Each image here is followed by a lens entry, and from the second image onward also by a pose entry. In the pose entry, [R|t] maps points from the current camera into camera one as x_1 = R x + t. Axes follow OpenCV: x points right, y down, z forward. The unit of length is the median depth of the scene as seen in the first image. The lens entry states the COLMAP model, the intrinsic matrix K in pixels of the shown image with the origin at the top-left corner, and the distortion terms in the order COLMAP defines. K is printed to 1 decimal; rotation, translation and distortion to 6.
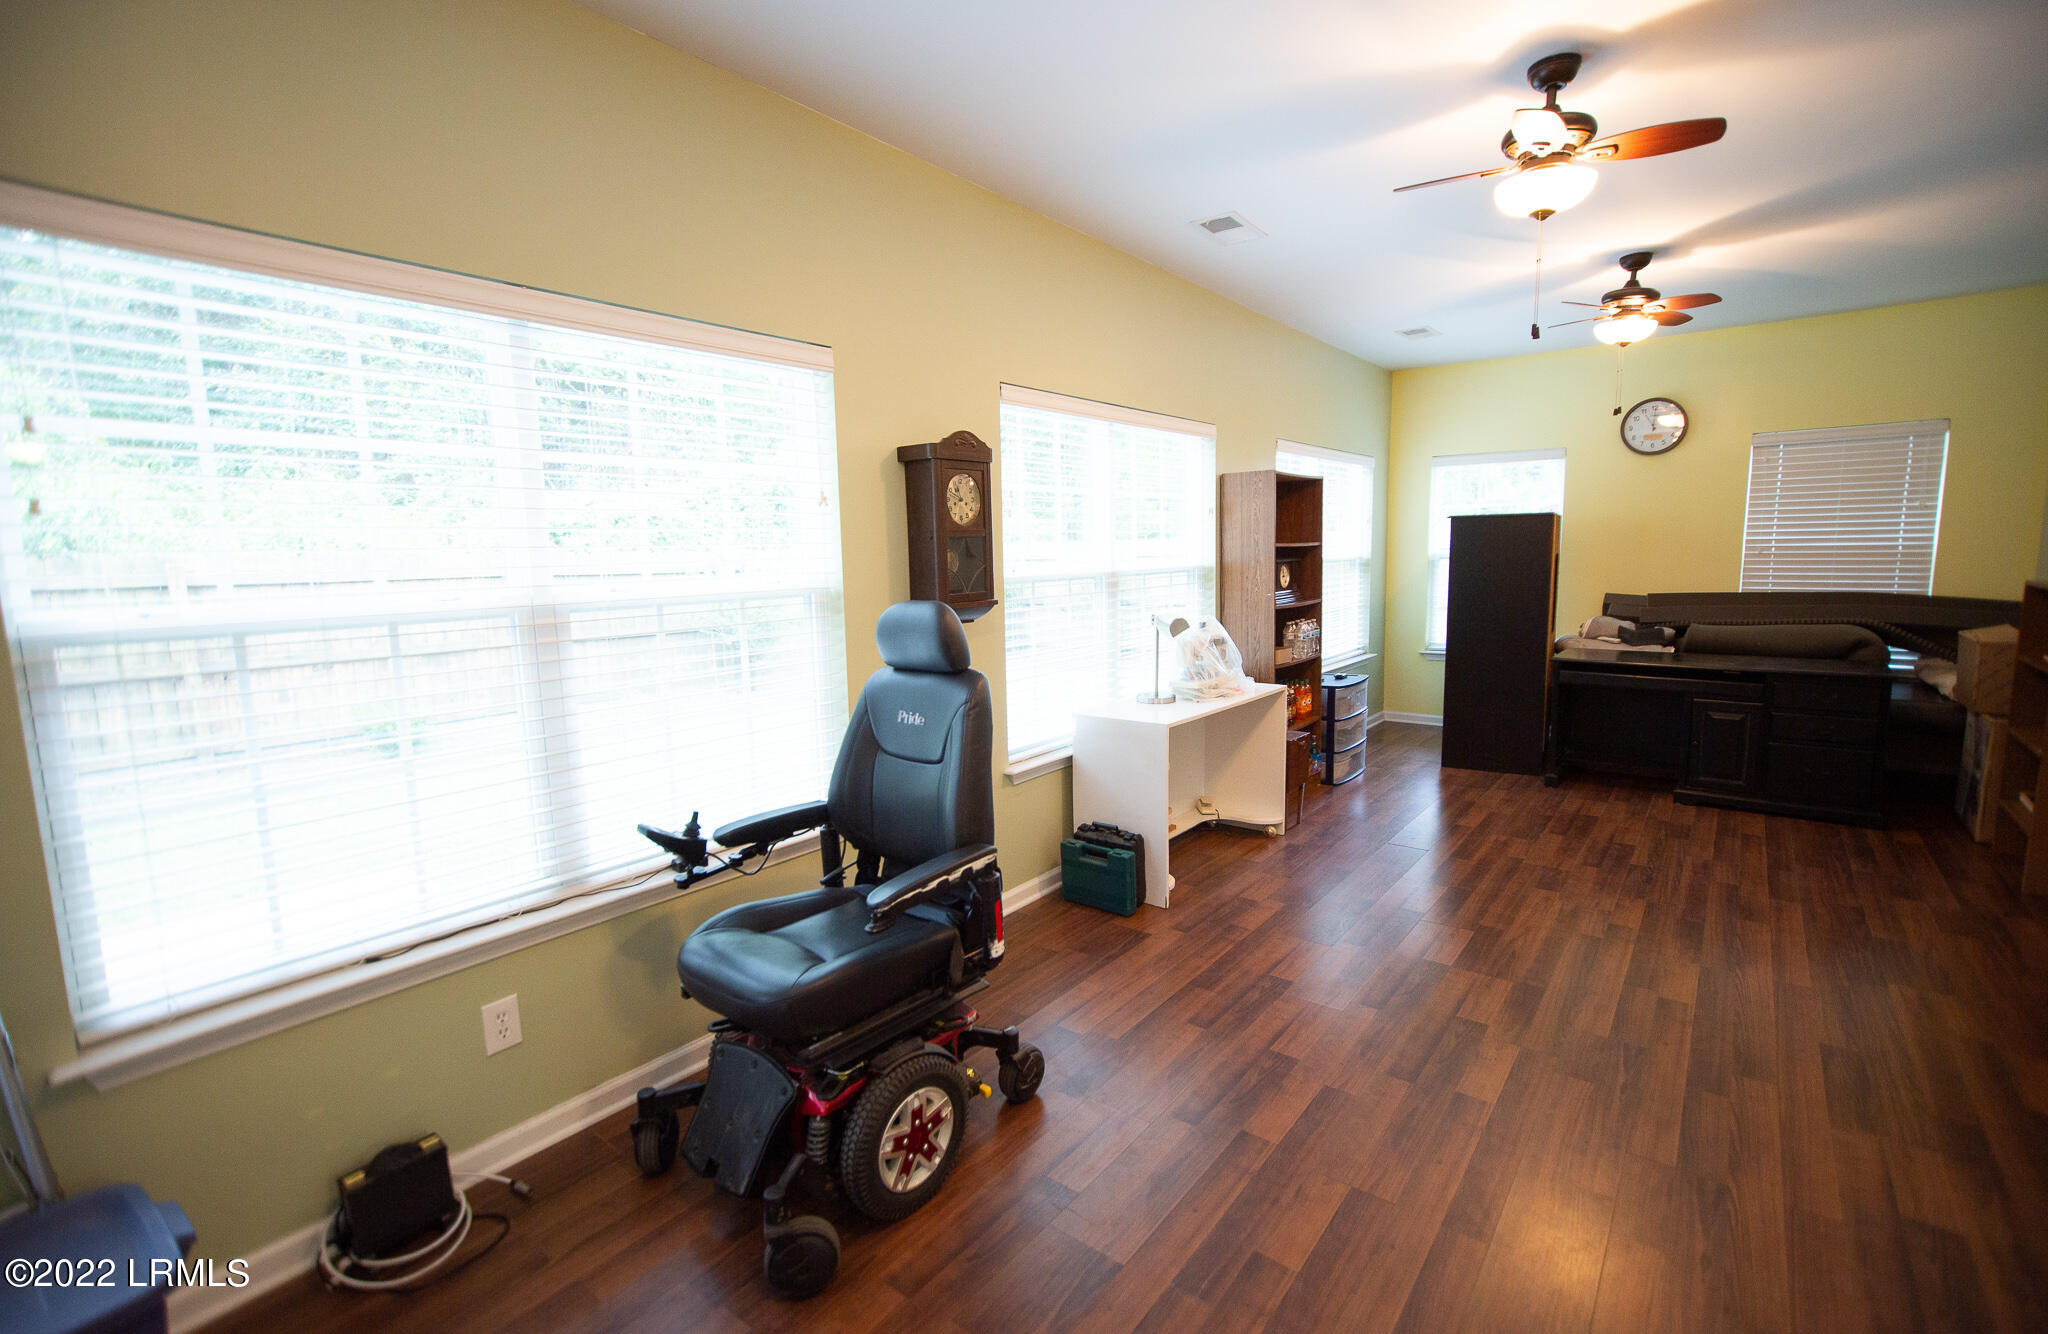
lens RADIAL K [[911.7, 0, 1024.0], [0, 911.7, 667.0], [0, 0, 1]] dist [0.001465, 0.000512]
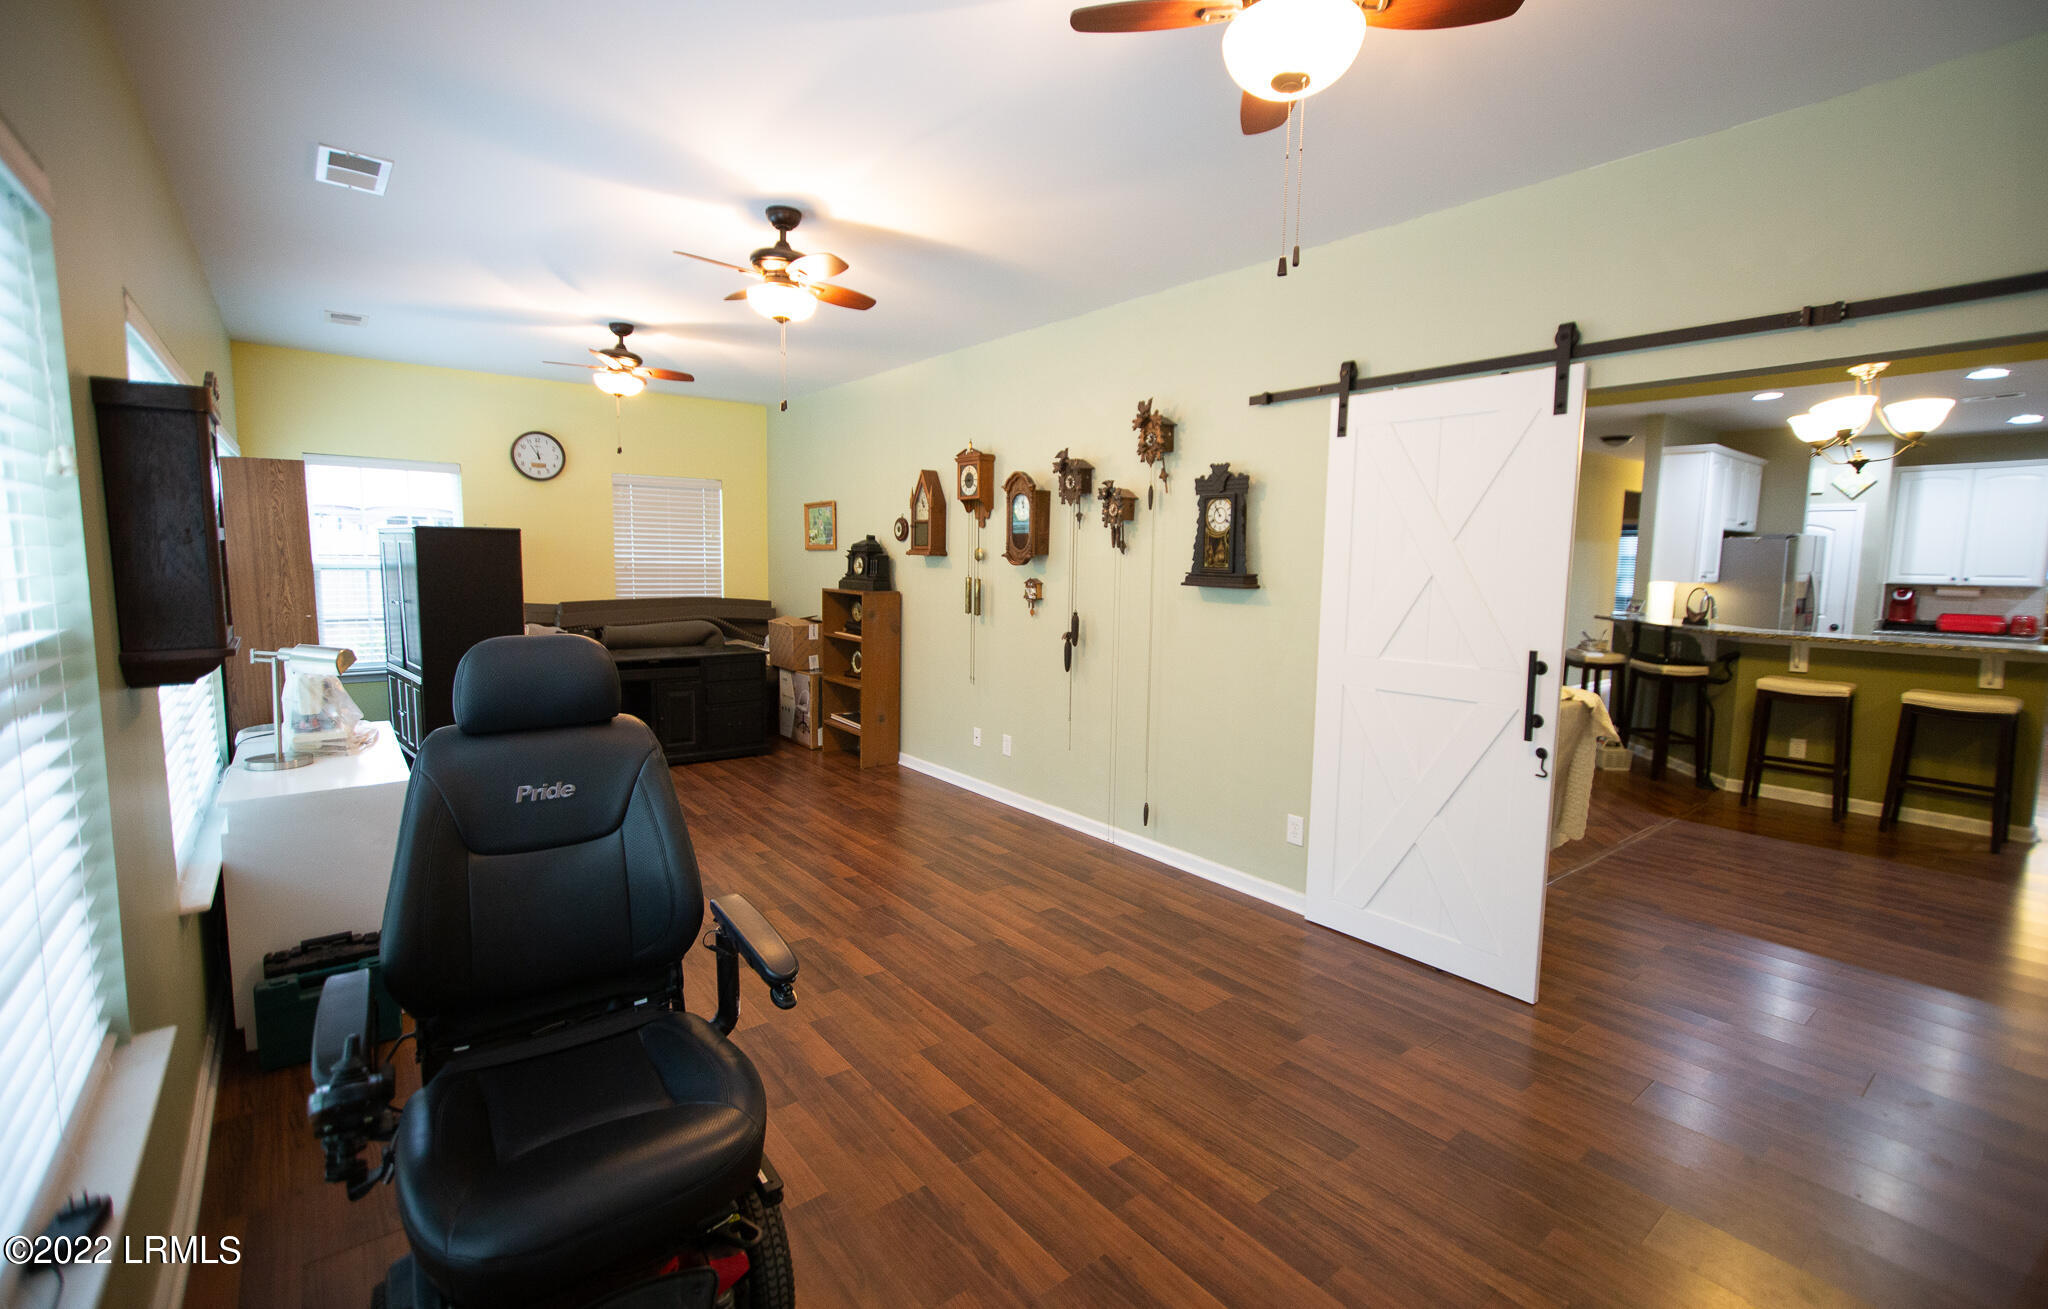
lens RADIAL K [[901.0, 0, 1024.0], [0, 901.0, 654.5], [0, 0, 1]] dist [-0.000432, 0.000039]
pose [[0.235704, -0.083346, 0.968244, -0.423342], [0.103893, 0.992767, 0.060166, -0.034229], [-0.966256, 0.086413, 0.242658, 0.247122]]
